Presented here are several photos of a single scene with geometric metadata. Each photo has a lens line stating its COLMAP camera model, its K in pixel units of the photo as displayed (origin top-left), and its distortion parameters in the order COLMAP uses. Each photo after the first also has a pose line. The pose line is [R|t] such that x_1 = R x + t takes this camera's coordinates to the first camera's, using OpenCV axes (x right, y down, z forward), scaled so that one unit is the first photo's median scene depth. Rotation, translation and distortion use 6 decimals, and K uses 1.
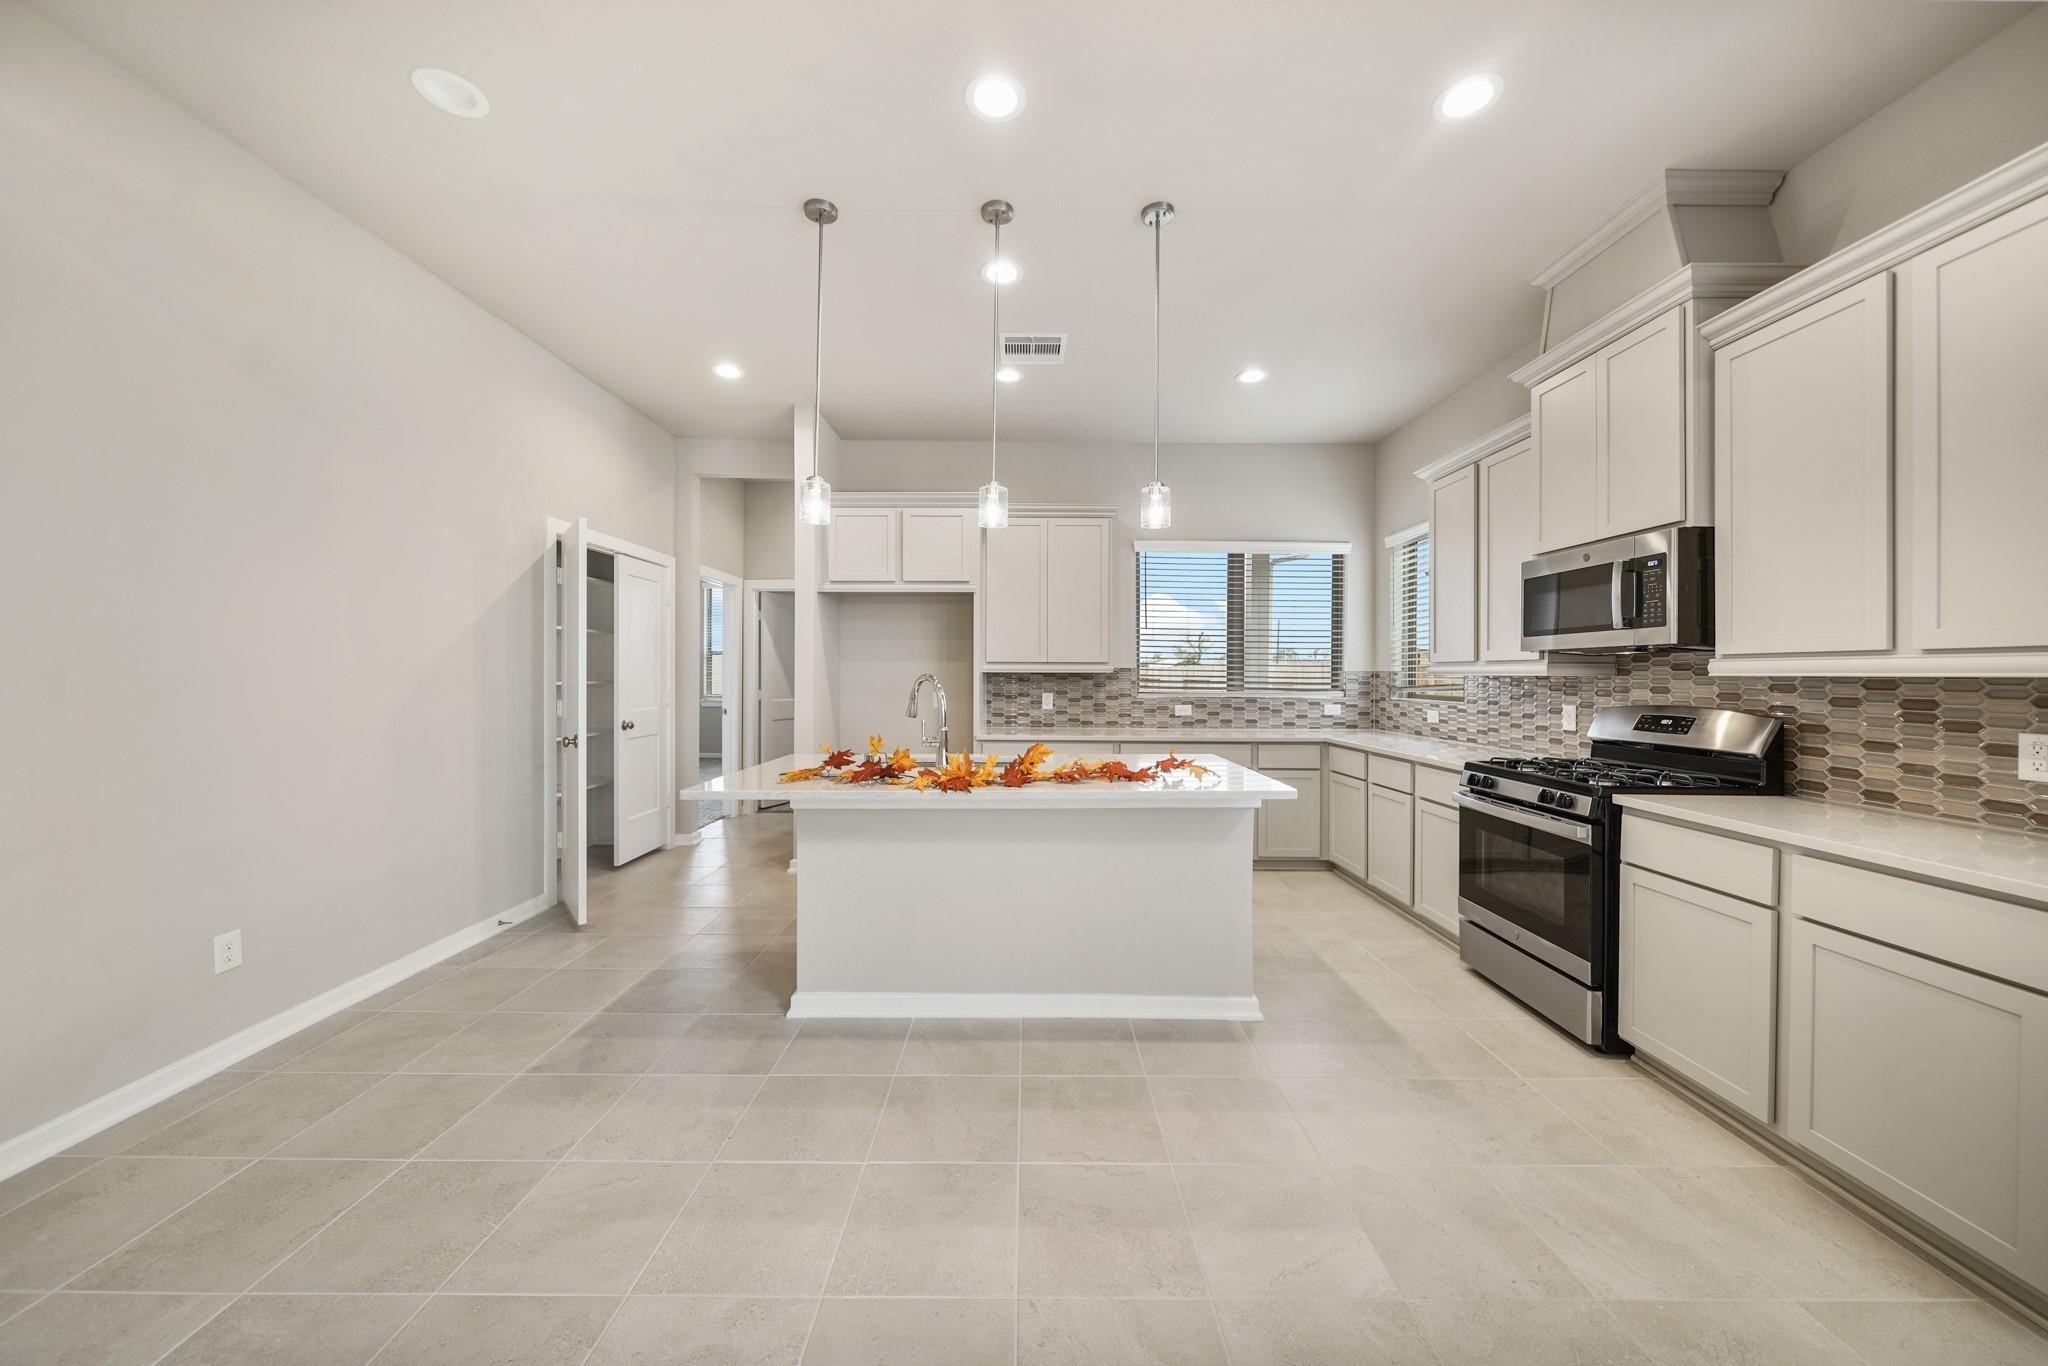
lens RADIAL K [[706.5, 0, 1027.5], [0, 706.5, 675.5], [0, 0, 1]] dist [-0.004035, -0.000573]
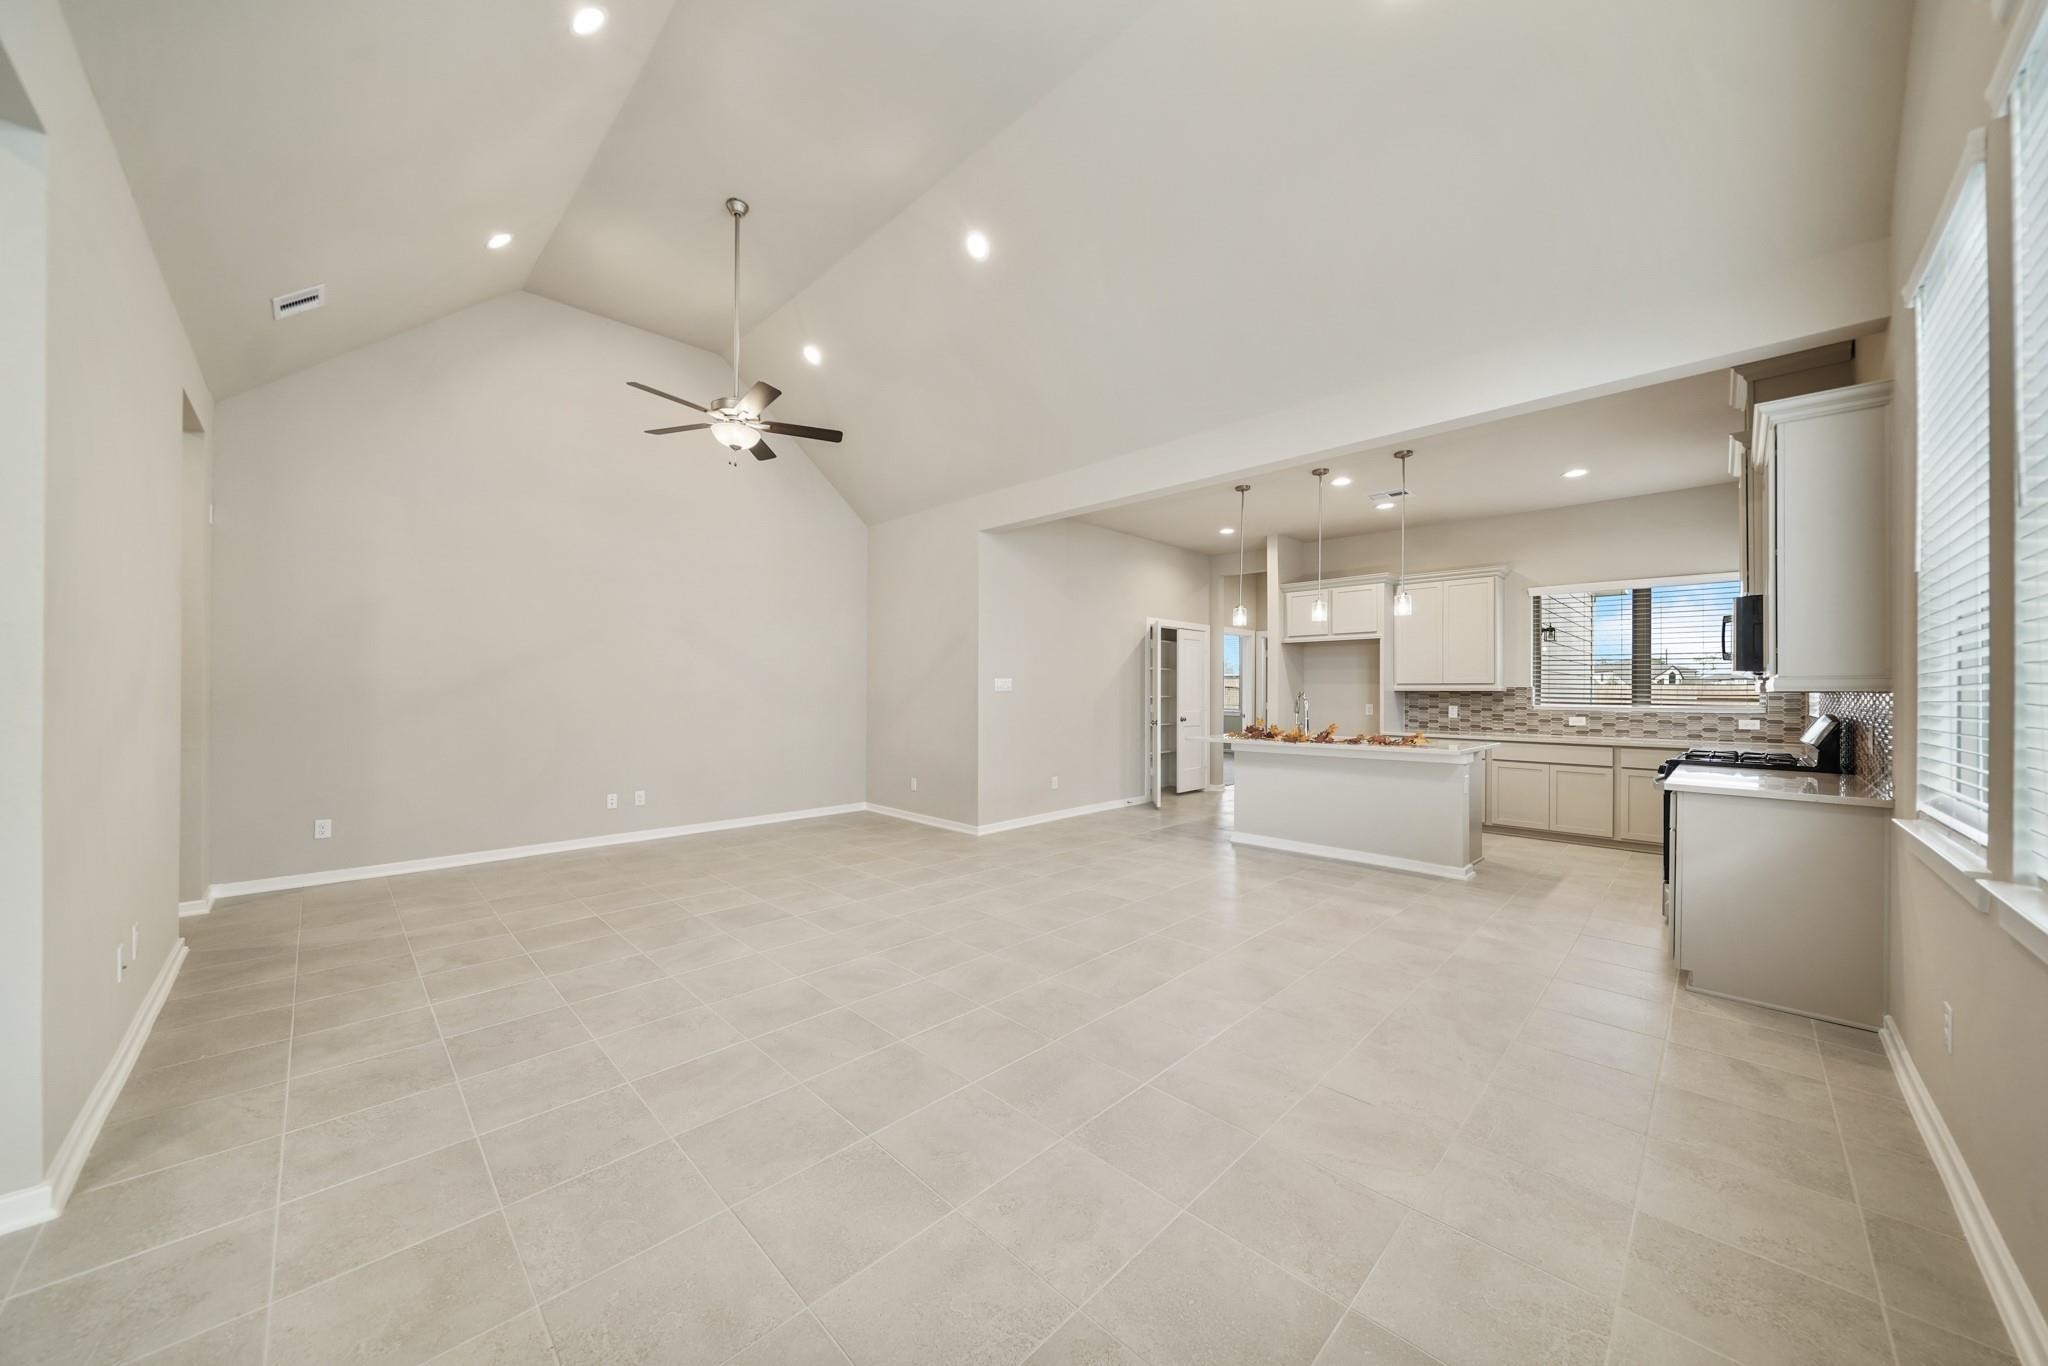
lens RADIAL K [[706.5, 0, 1027.3], [0, 706.5, 689.3], [0, 0, 1]] dist [-0.004035, -0.000573]
pose [[0.709792, -0.003344, -0.704403, 0.563473], [-0.002448, 0.999971, -0.007214, 0.006684], [0.704407, 0.006845, 0.709763, -0.763387]]
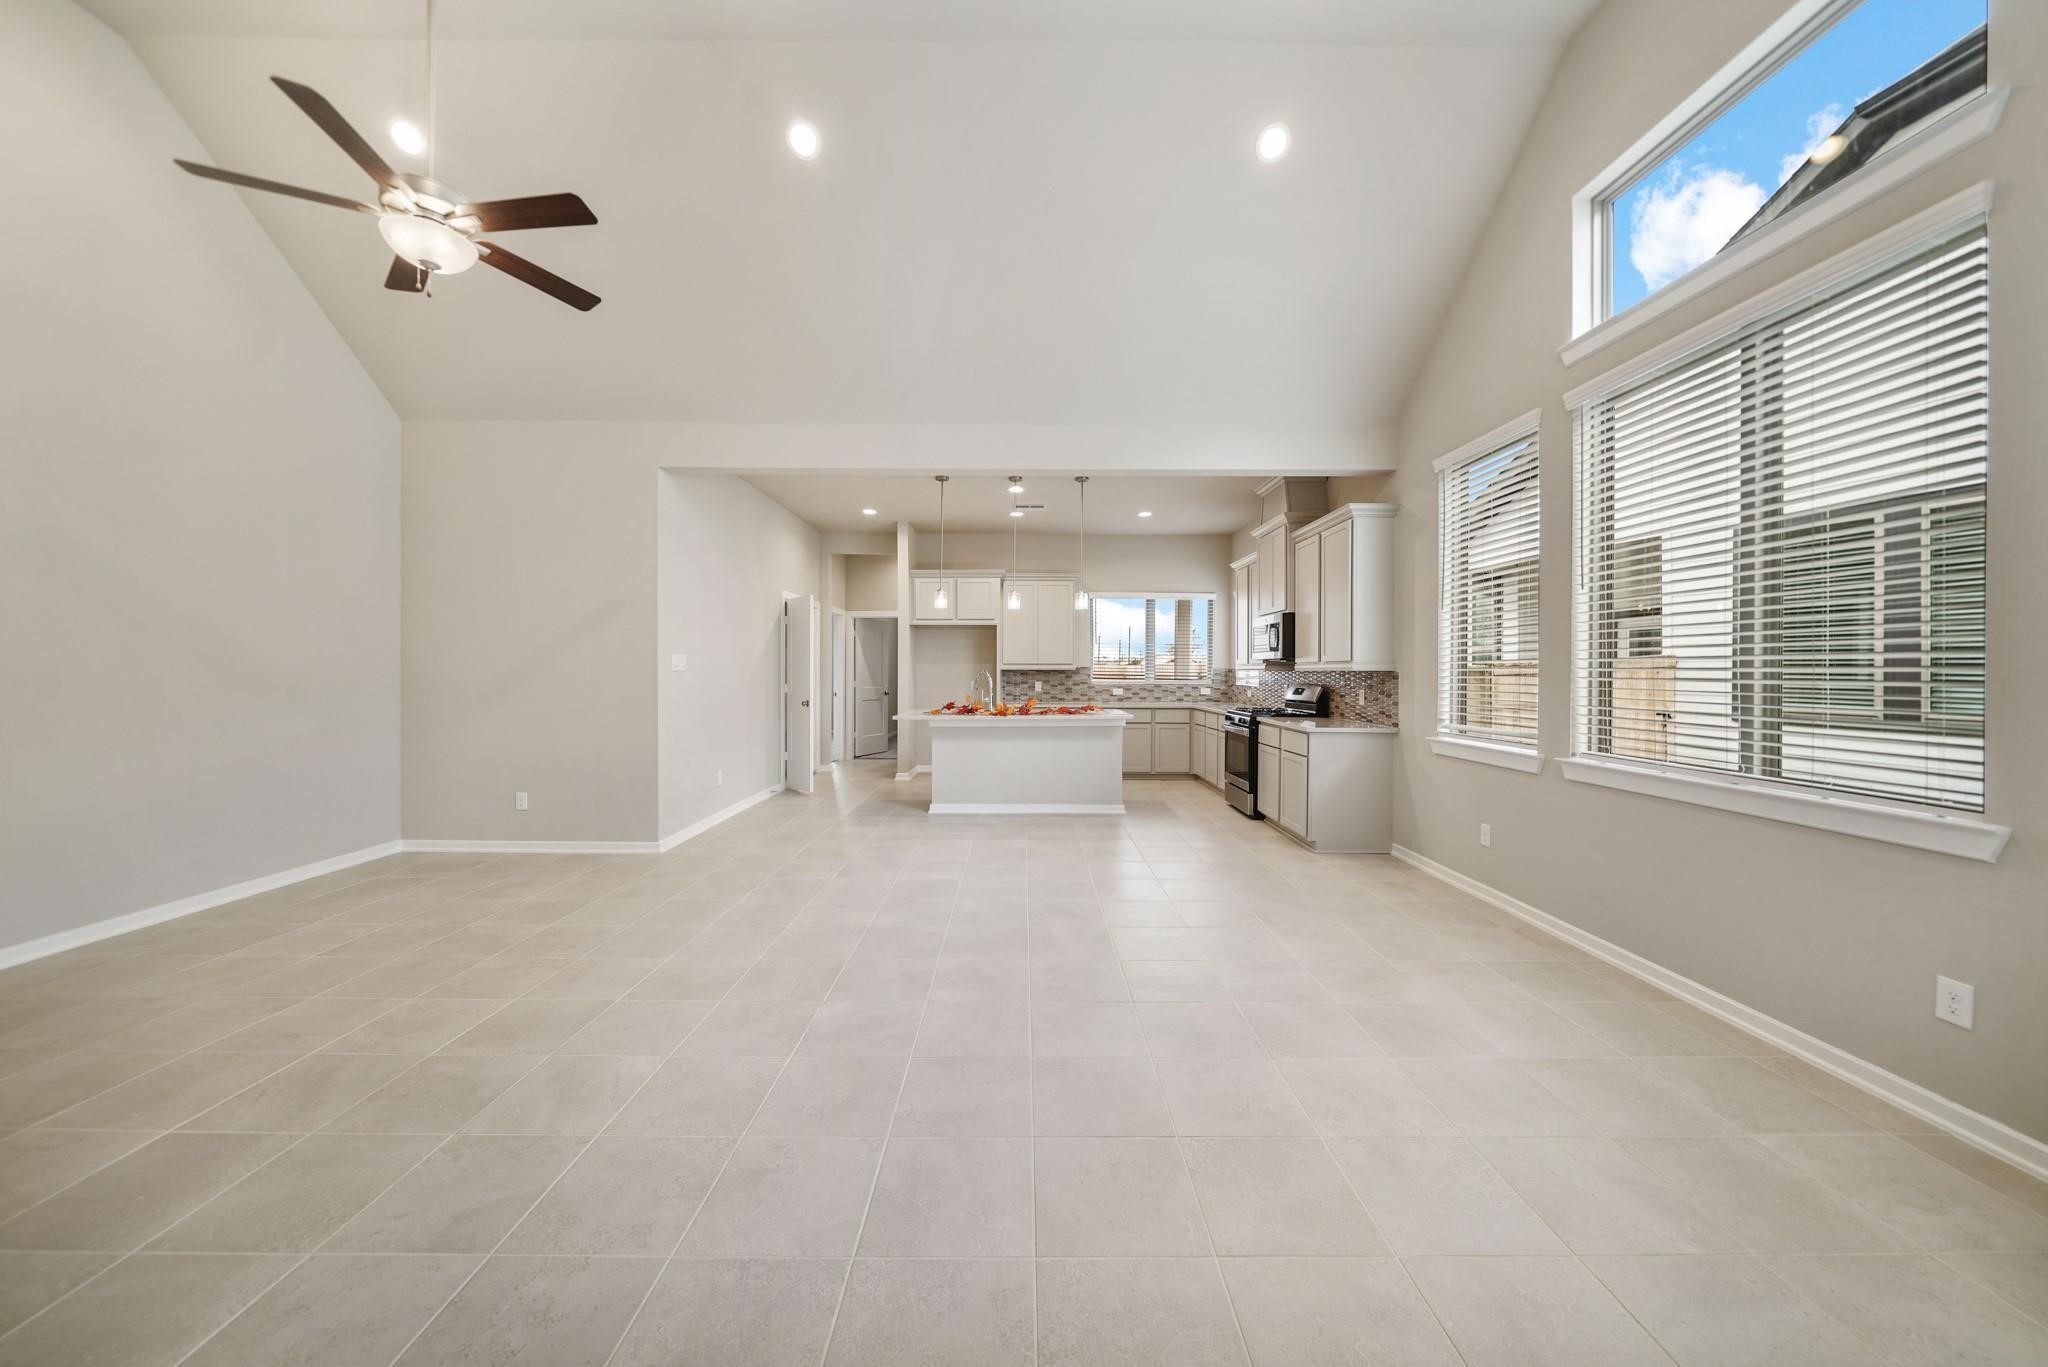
lens RADIAL K [[706.5, 0, 1023.6], [0, 706.5, 675.0], [0, 0, 1]] dist [-0.004035, -0.000573]
pose [[0.999996, -0.001499, 0.002429, -0.015228], [0.001491, 0.999994, 0.003282, 0.004275], [-0.002434, -0.003278, 0.999992, -0.978203]]
